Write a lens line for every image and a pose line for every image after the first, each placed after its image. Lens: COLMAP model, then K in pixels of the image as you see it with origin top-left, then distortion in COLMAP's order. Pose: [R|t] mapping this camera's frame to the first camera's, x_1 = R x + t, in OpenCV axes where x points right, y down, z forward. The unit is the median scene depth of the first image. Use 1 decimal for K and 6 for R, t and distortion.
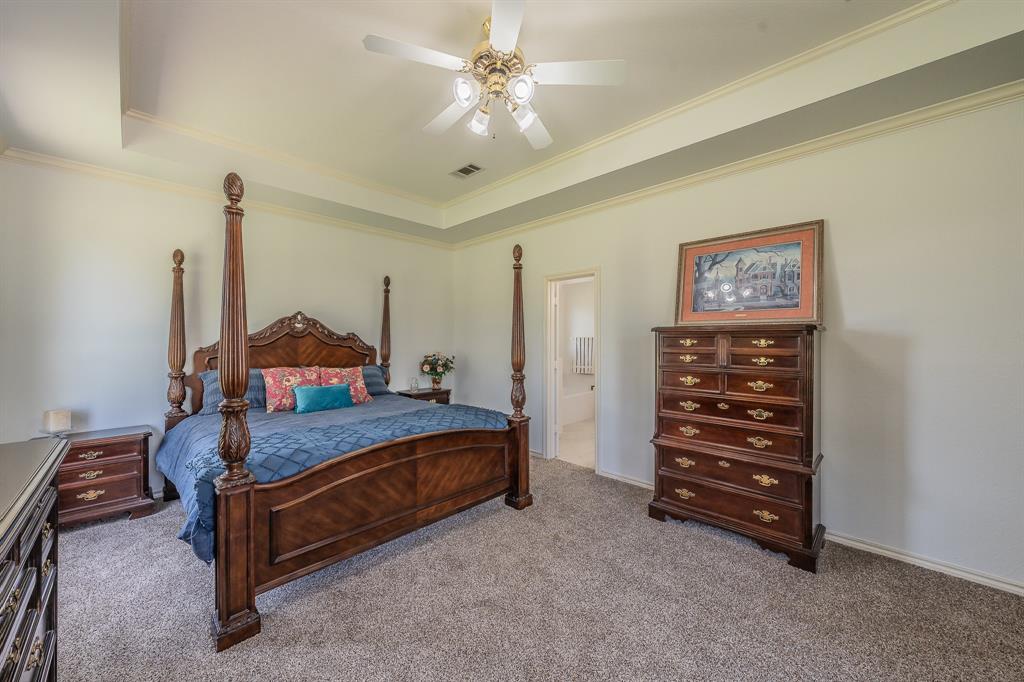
lens RADIAL K [[376.4, 0, 506.4], [0, 376.4, 338.9], [0, 0, 1]] dist [-0.002791, 0.000098]
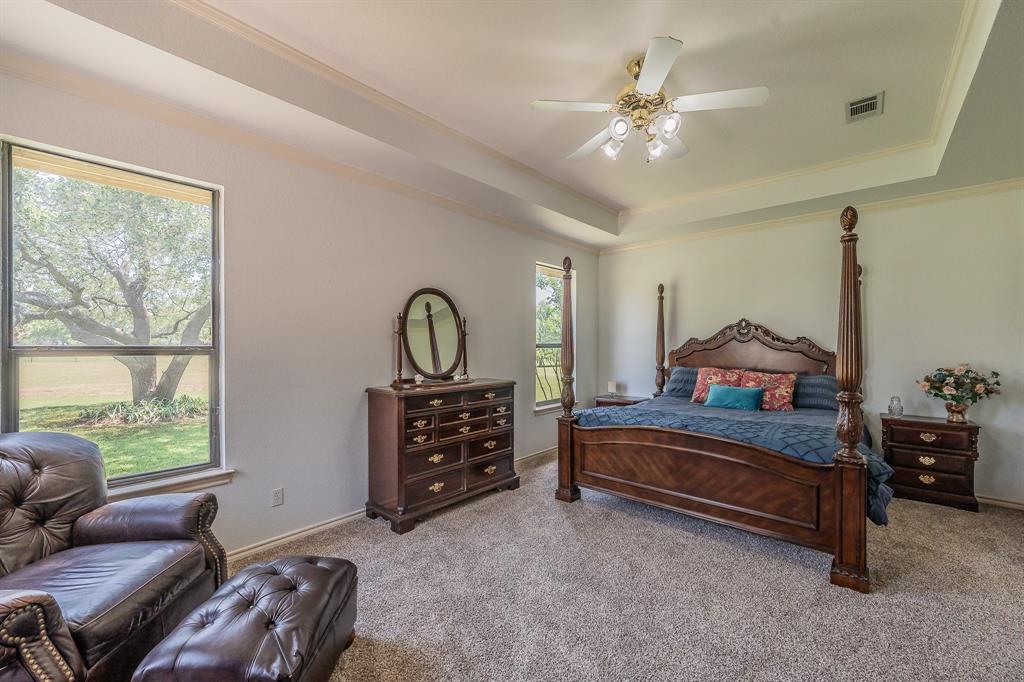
lens RADIAL K [[393.2, 0, 506.7], [0, 393.2, 345.0], [0, 0, 1]] dist [0.000657, 0.000110]
pose [[0.055693, 0.001847, -0.998446, 0.627856], [0.003145, 0.999993, 0.002025, -0.000036], [0.998443, -0.003252, 0.055686, 0.292374]]
